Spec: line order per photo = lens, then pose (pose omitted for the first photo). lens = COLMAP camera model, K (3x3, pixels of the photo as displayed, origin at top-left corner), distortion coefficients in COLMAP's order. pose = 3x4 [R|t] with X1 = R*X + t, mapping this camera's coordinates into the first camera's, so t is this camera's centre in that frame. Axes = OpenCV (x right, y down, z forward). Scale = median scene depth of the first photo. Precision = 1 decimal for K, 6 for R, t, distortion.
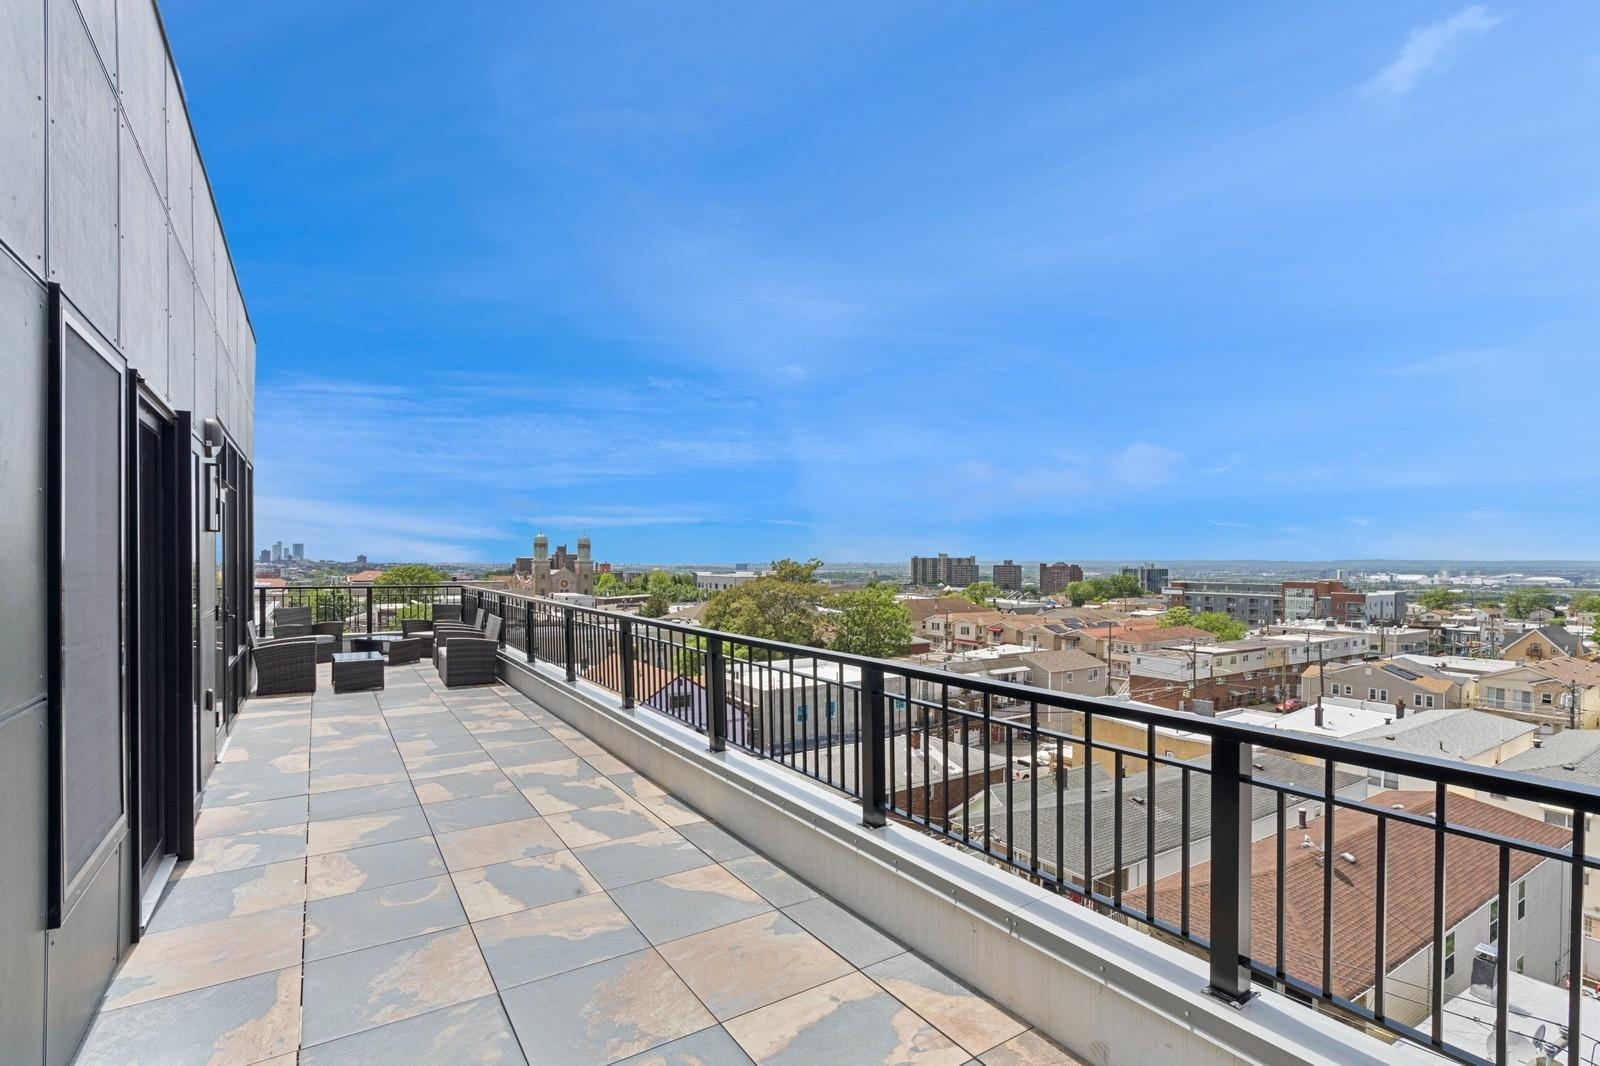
lens RADIAL K [[740.0, 0, 797.1], [0, 740.0, 560.4], [0, 0, 1]] dist [-0.001818, 0.000326]
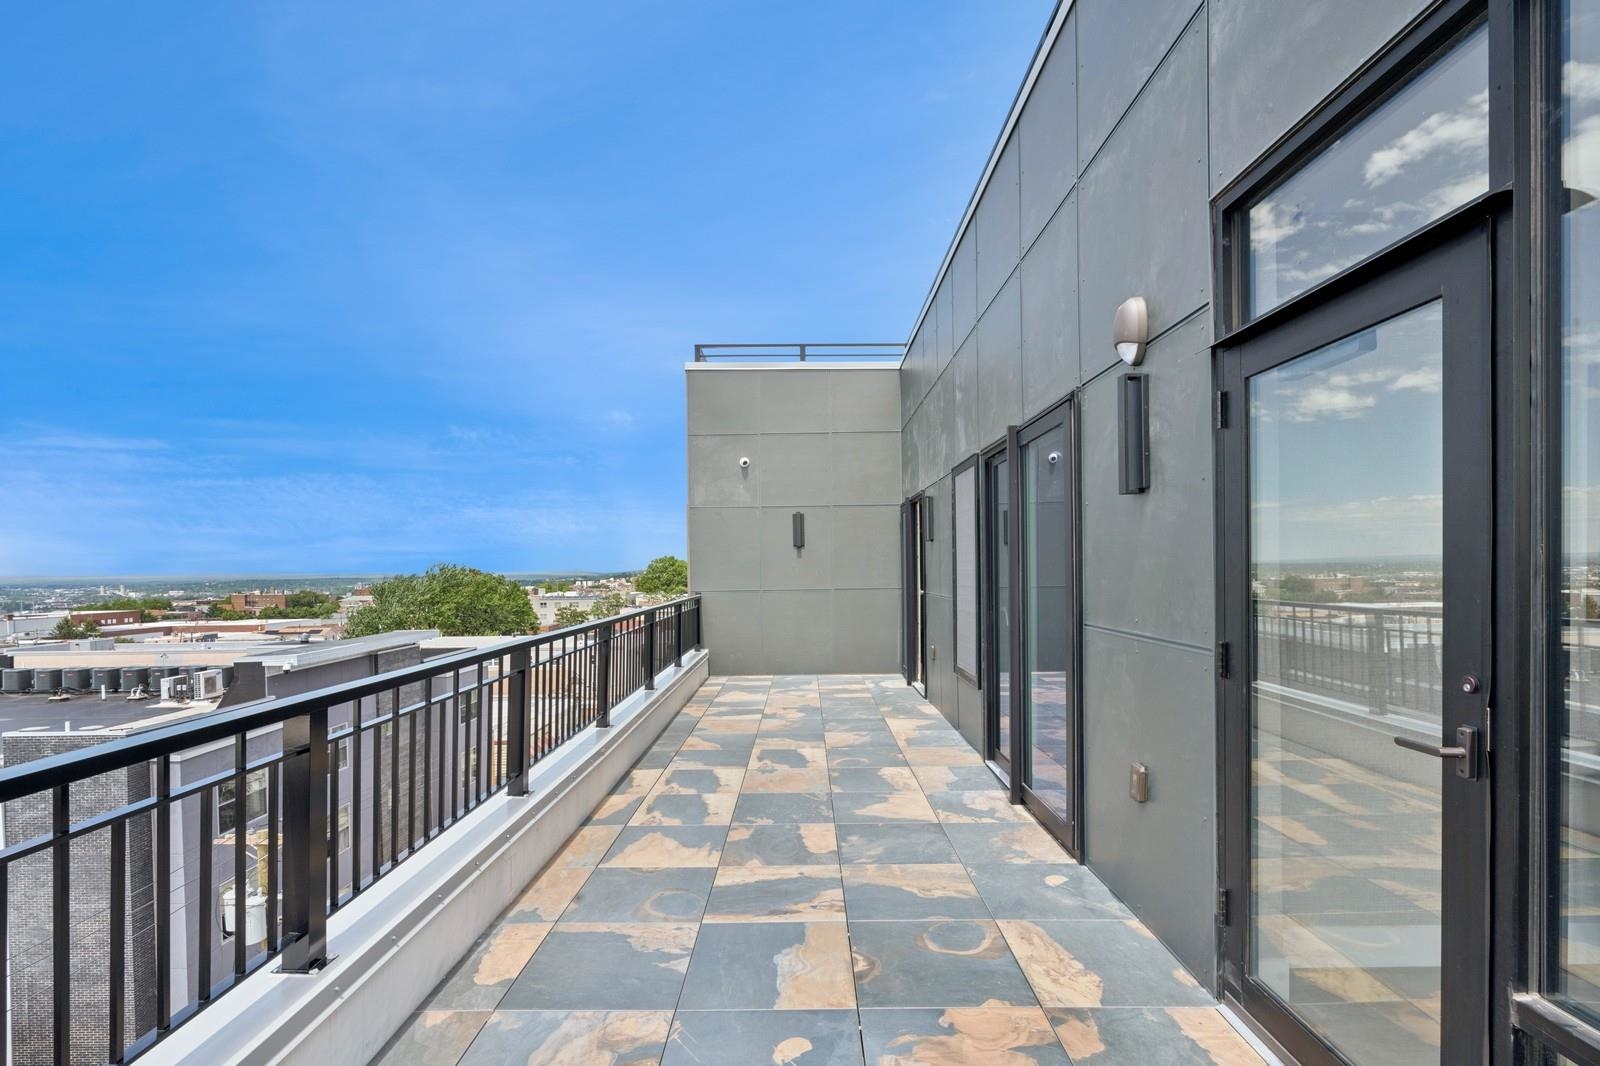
lens RADIAL K [[740.0, 0, 797.1], [0, 740.0, 560.4], [0, 0, 1]] dist [-0.001818, 0.000326]
pose [[-0.833180, 0.008558, 0.552936, -0.901705], [0.004221, 0.999950, -0.009117, 0.017970], [-0.552986, -0.005262, -0.833174, 1.650010]]
